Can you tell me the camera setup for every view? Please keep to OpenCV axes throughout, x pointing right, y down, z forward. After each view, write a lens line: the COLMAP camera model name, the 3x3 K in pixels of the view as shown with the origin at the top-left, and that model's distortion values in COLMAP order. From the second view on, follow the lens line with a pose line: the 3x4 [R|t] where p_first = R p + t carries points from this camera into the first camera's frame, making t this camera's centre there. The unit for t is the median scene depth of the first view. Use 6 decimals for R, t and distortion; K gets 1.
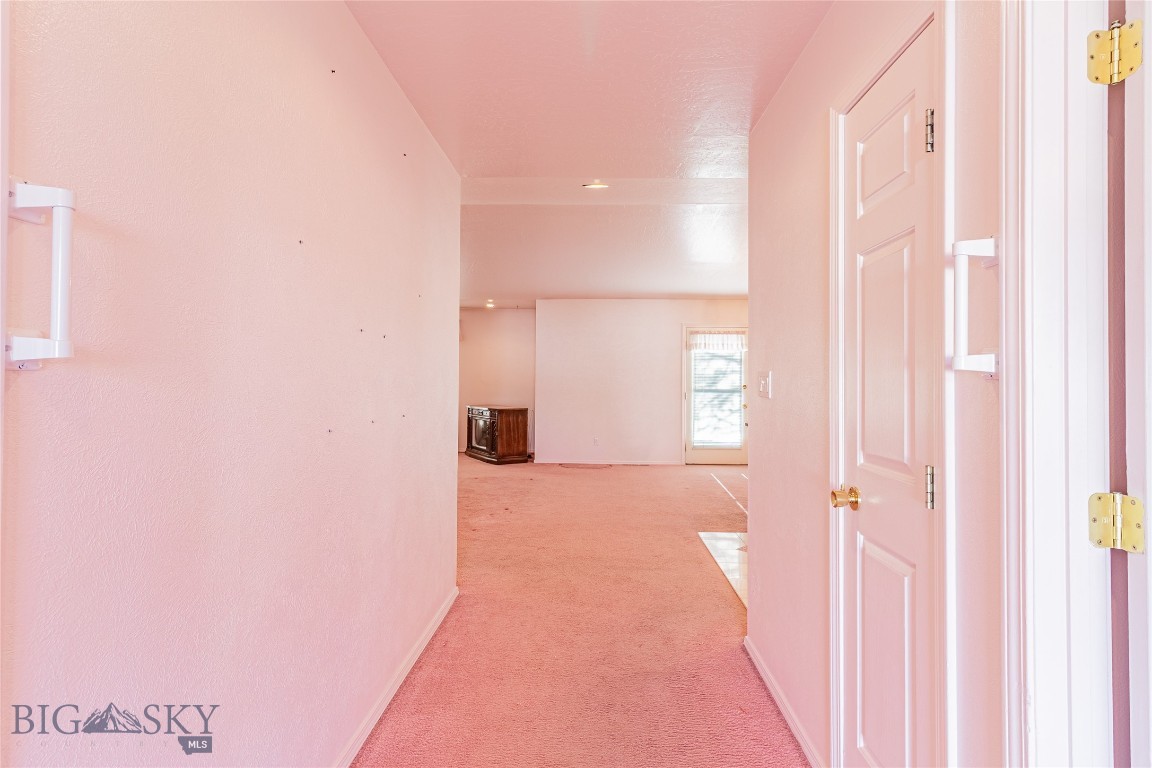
lens RADIAL K [[541.6, 0, 579.0], [0, 541.6, 370.3], [0, 0, 1]] dist [-0.001180, -0.000341]
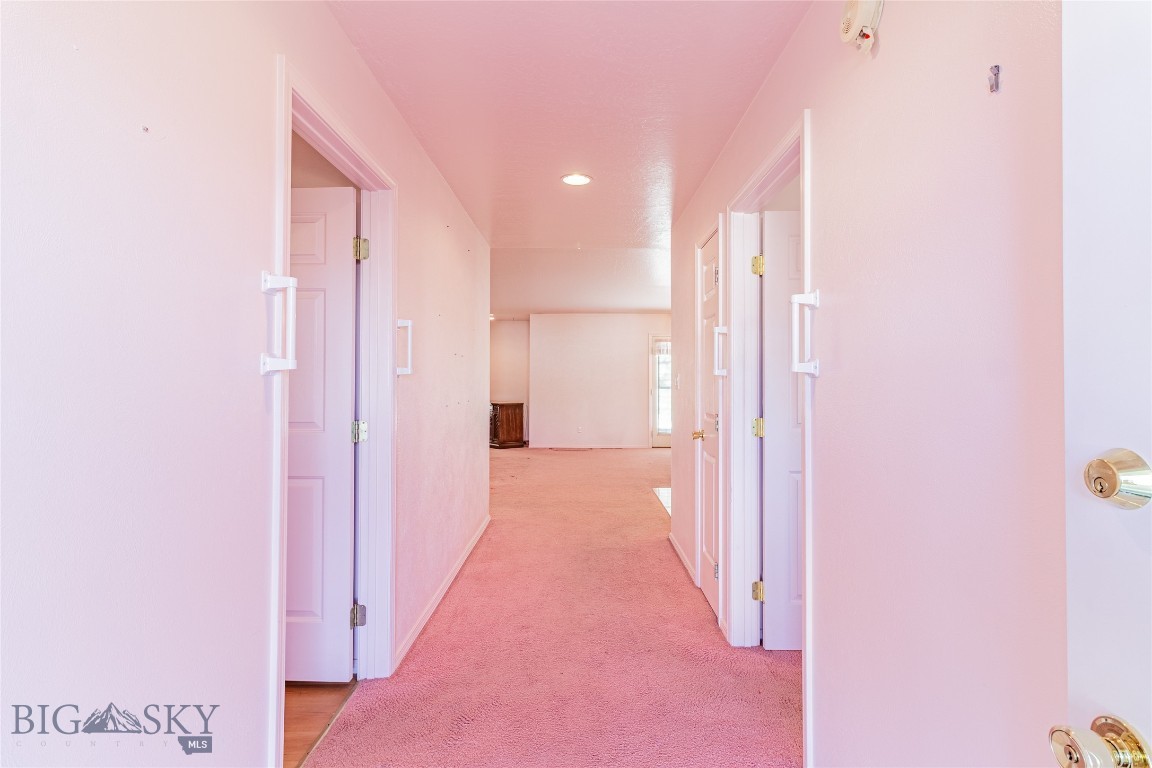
lens RADIAL K [[541.6, 0, 579.0], [0, 541.6, 370.3], [0, 0, 1]] dist [-0.001180, -0.000341]
pose [[0.999485, -0.005236, 0.031653, -0.008456], [0.005210, 0.999986, 0.000915, -0.004602], [-0.031658, -0.000750, 0.999498, -0.248363]]
